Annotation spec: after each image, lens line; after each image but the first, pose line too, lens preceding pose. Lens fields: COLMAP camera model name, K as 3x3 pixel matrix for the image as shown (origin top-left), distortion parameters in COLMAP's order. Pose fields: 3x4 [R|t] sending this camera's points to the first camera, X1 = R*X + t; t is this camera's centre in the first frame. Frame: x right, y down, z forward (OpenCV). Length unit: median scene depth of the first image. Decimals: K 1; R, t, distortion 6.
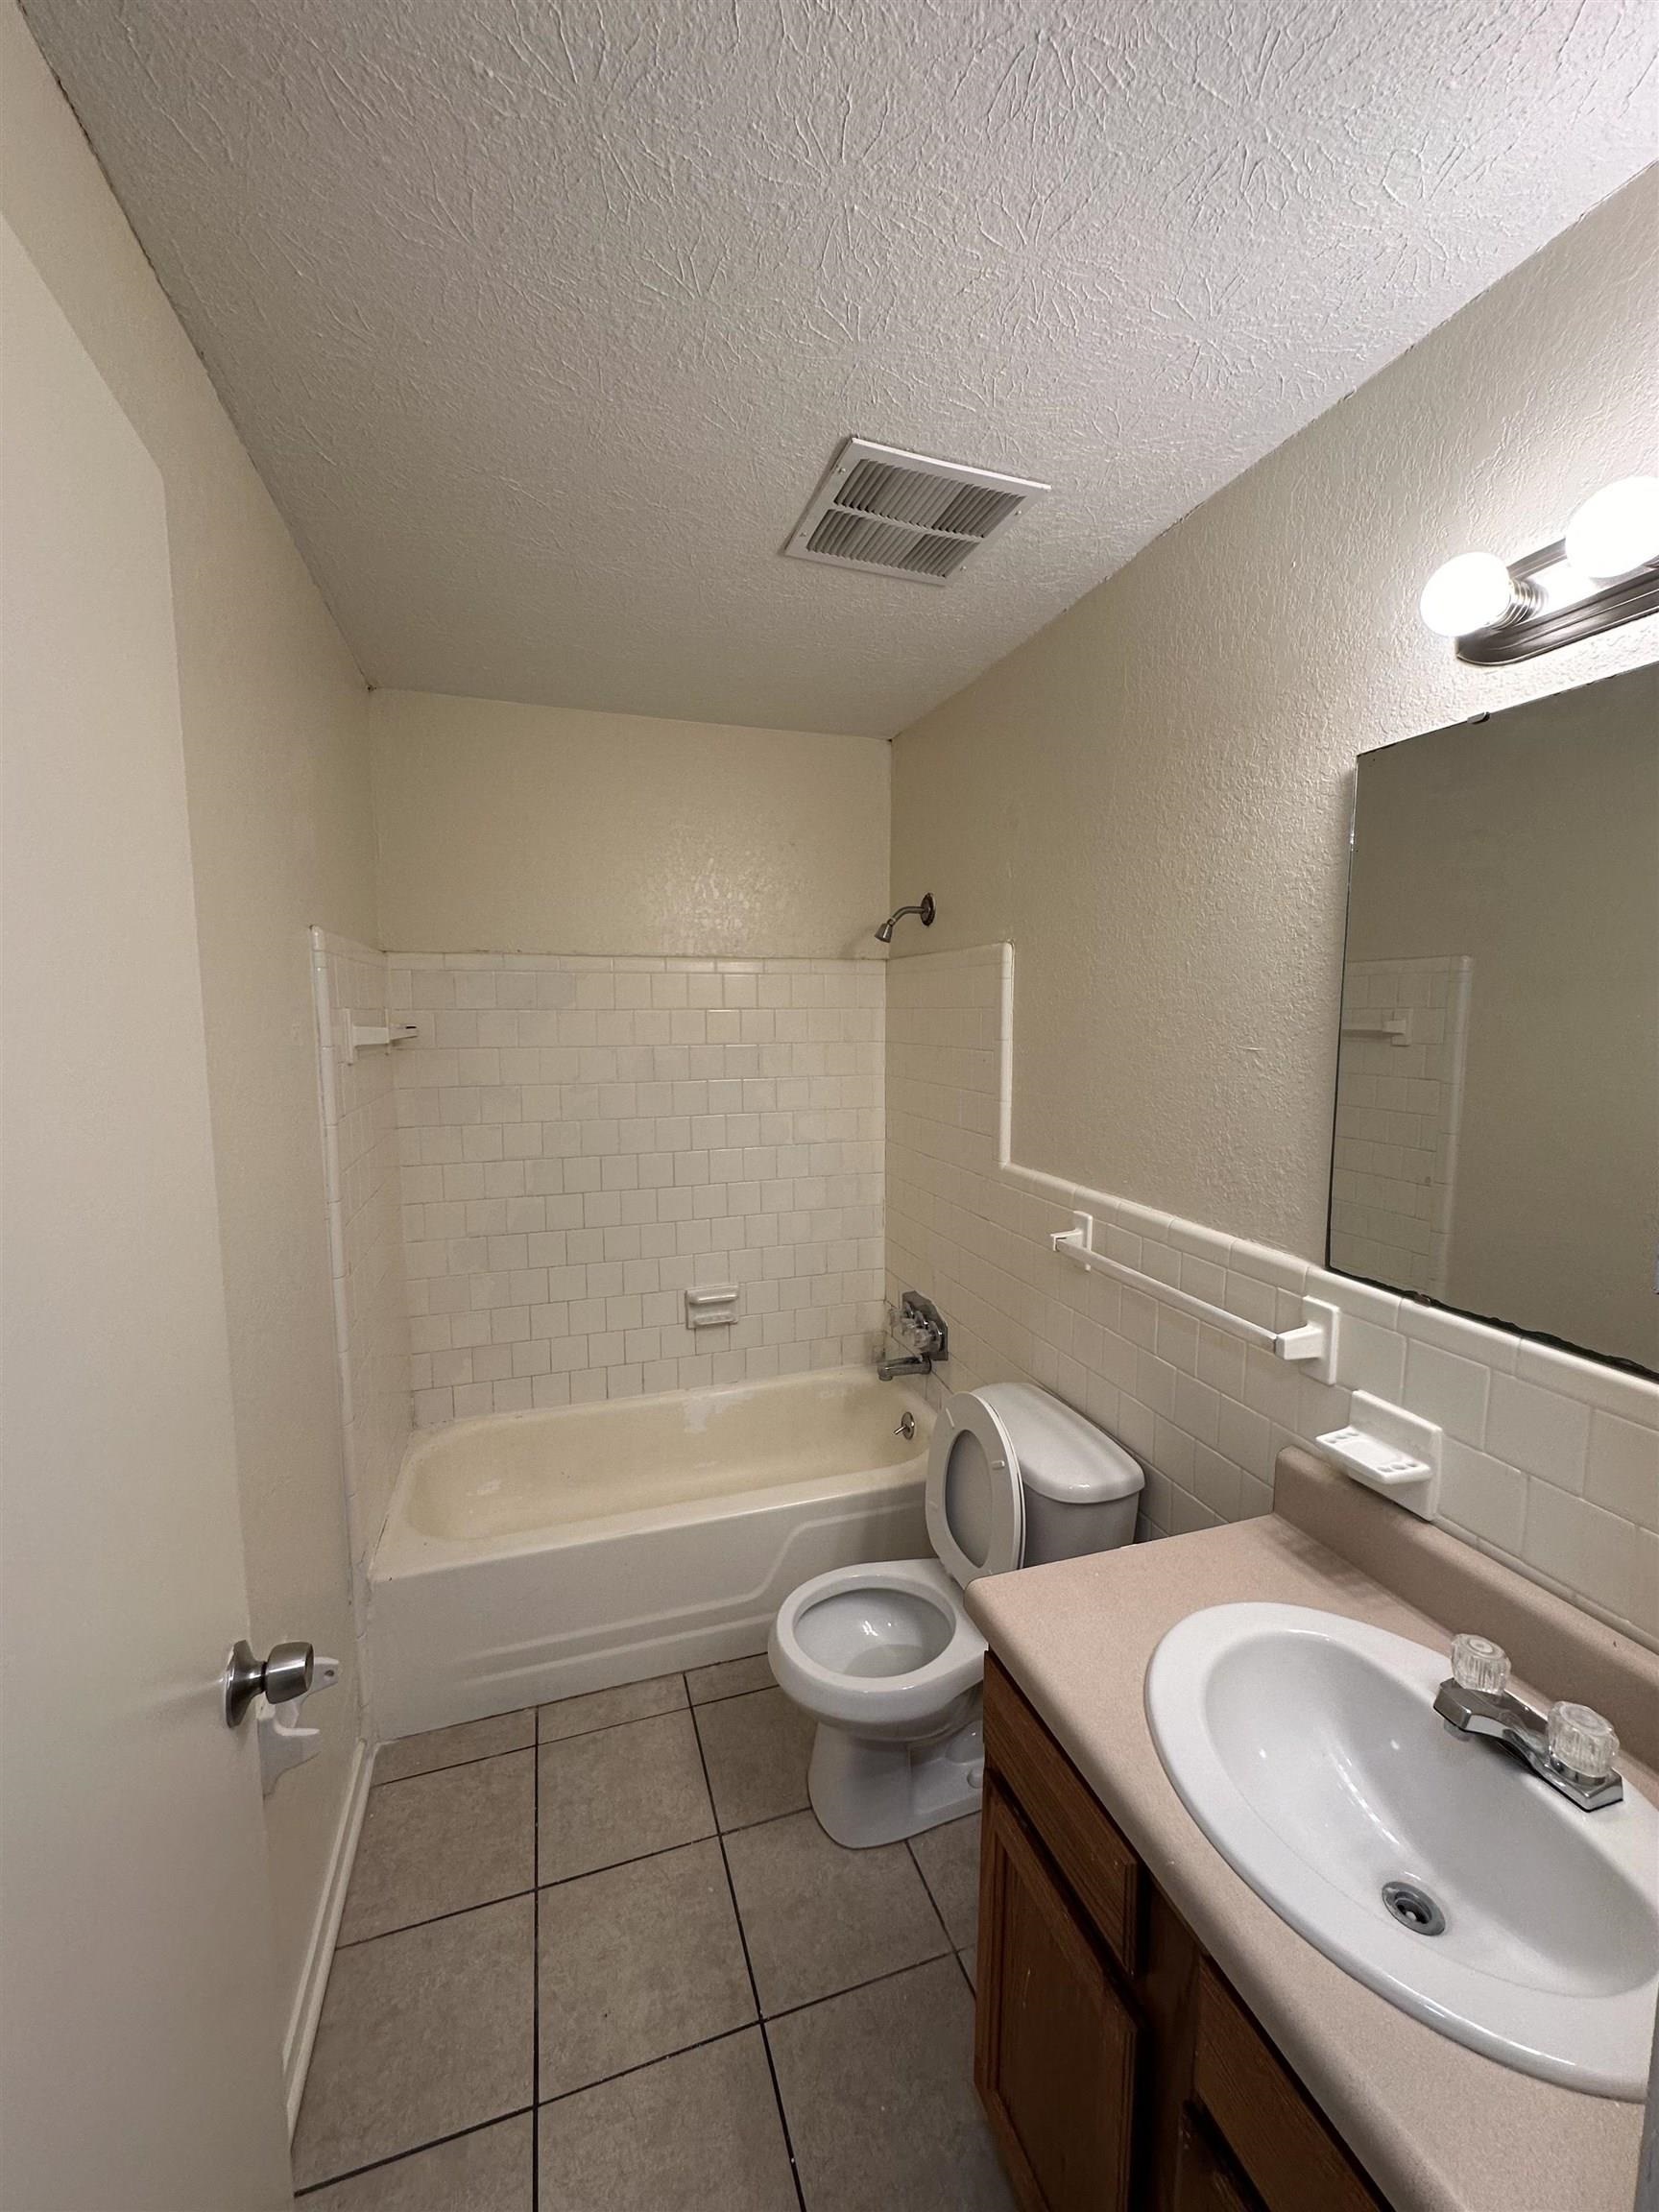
lens RADIAL K [[886.2, 0, 828.4], [0, 886.2, 1102.2], [0, 0, 1]] dist [-0.000334, -0.000513]
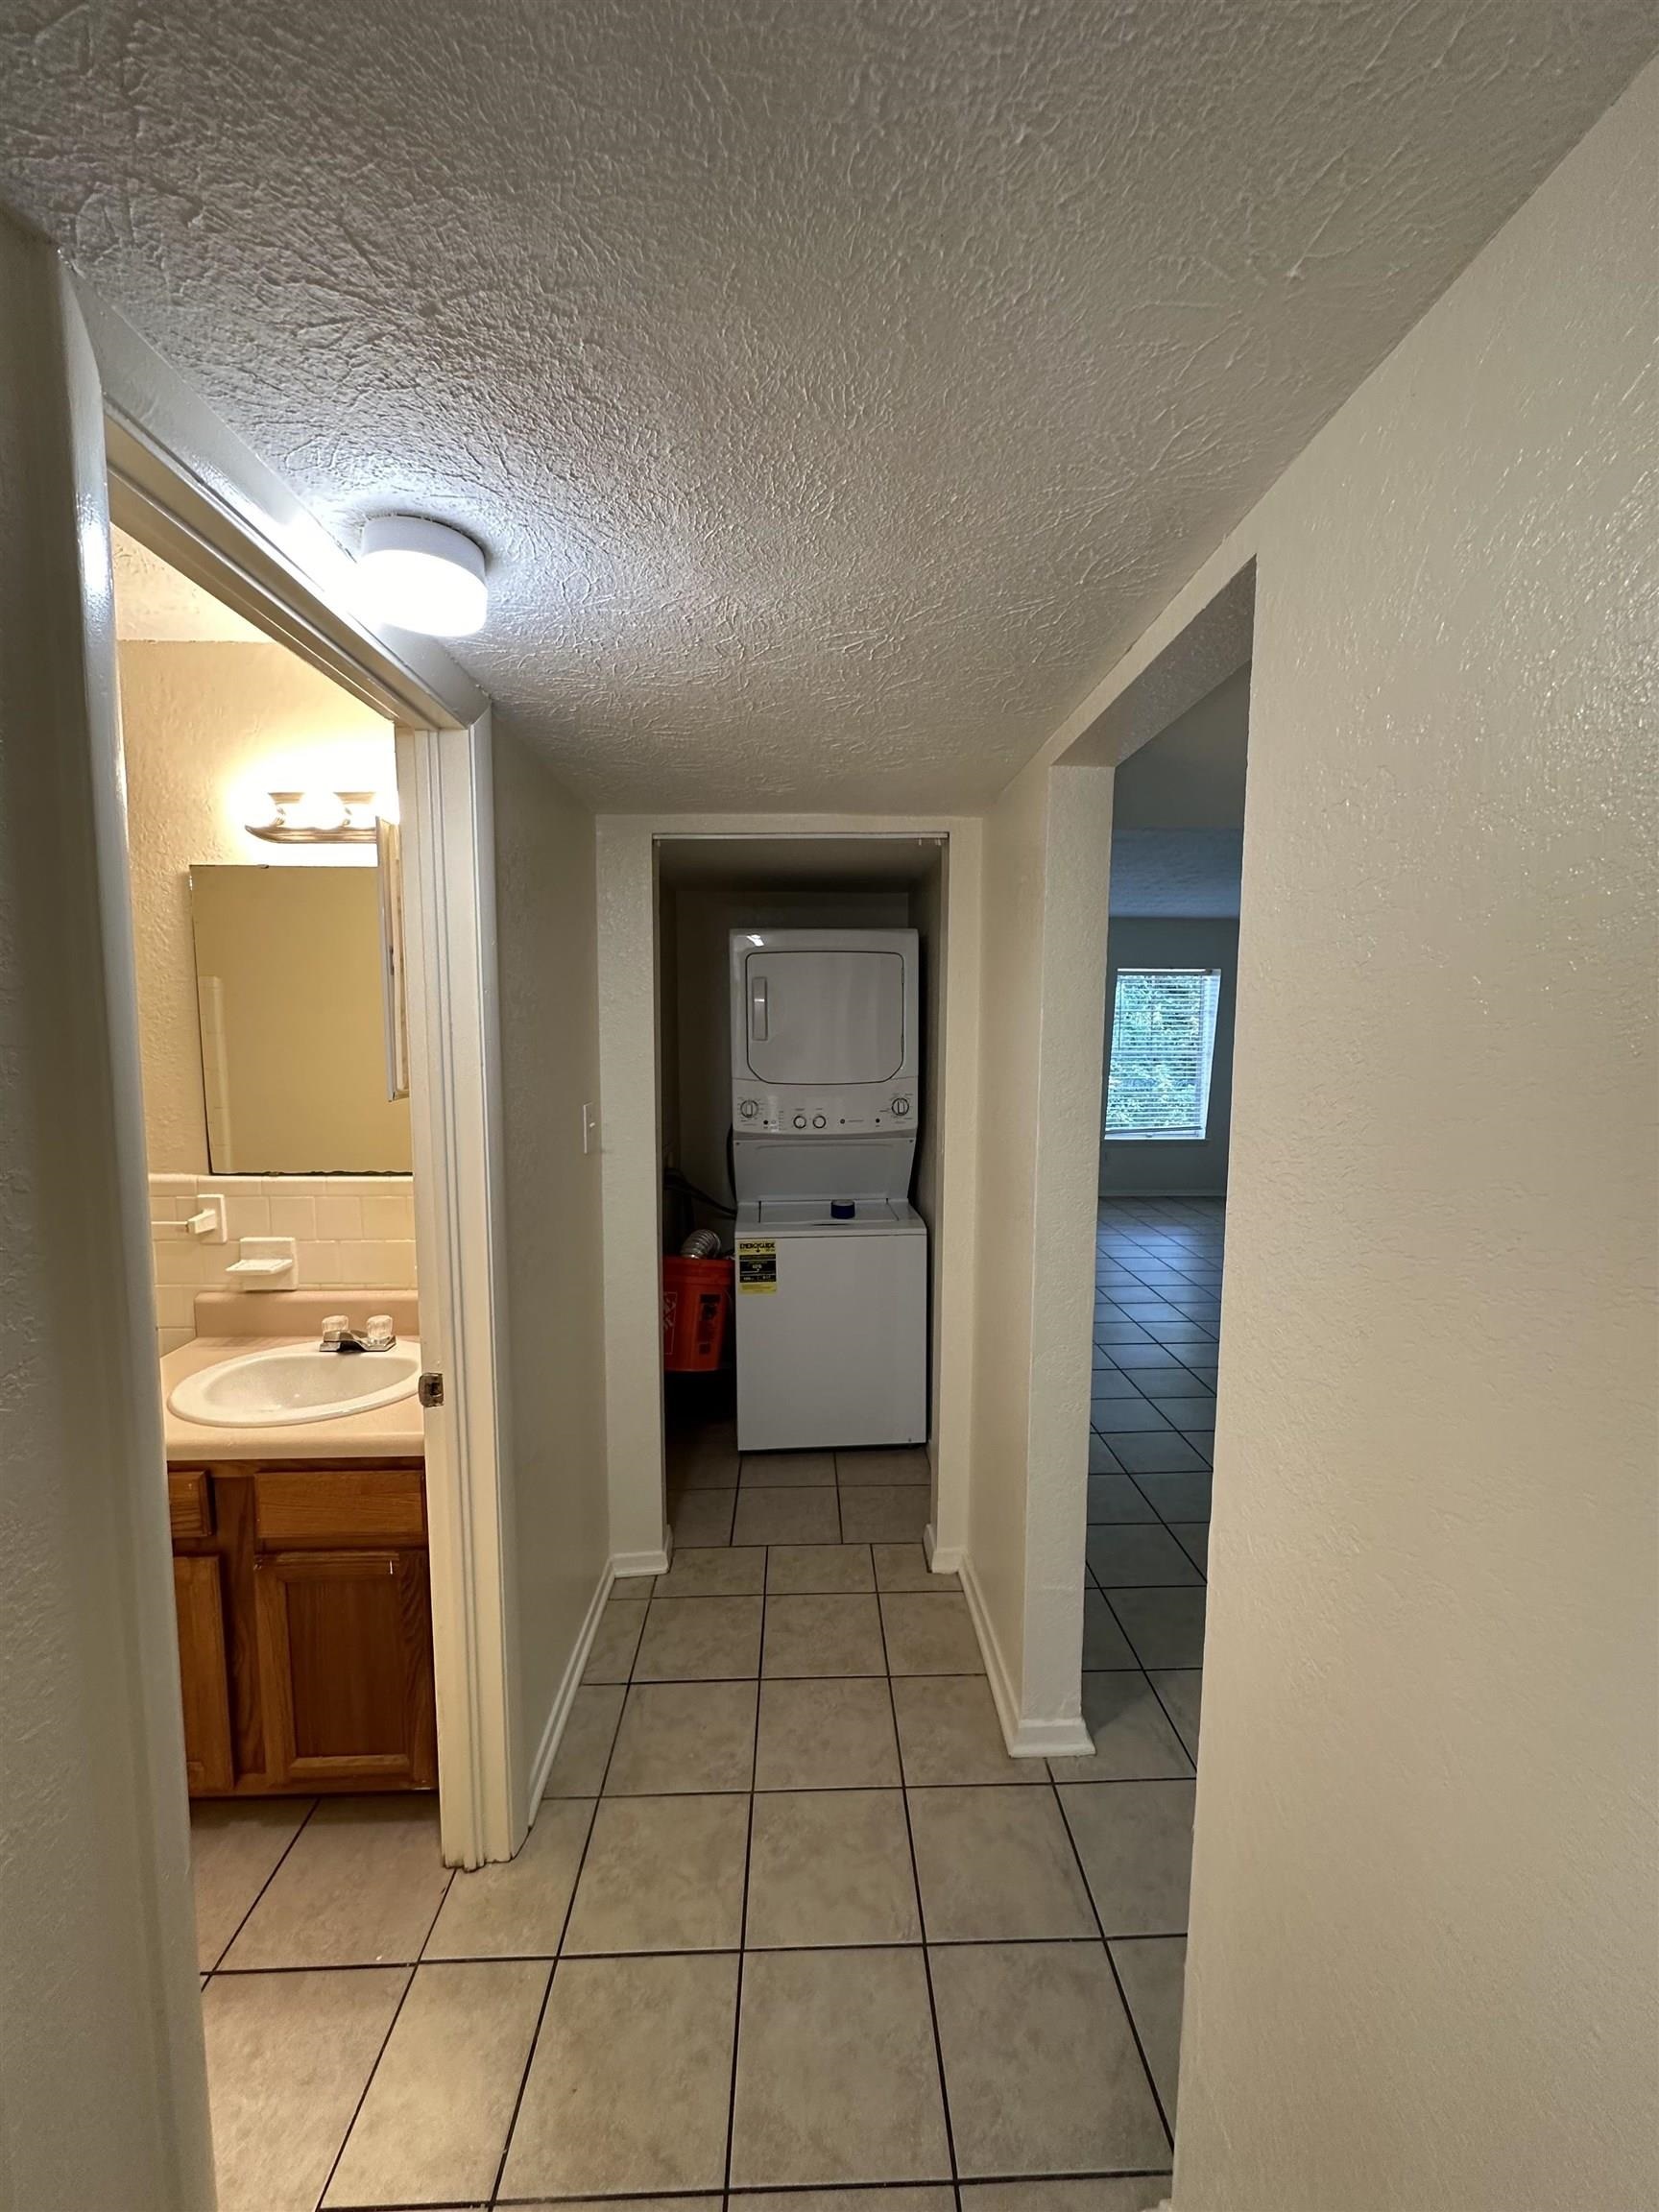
lens RADIAL K [[886.2, 0, 829.6], [0, 886.2, 1102.3], [0, 0, 1]] dist [-0.000334, -0.000513]
pose [[0.287326, -0.092843, 0.953323, -0.693224], [0.098970, 0.992842, 0.066863, 0.062604], [-0.952706, 0.075139, 0.294458, -0.612348]]
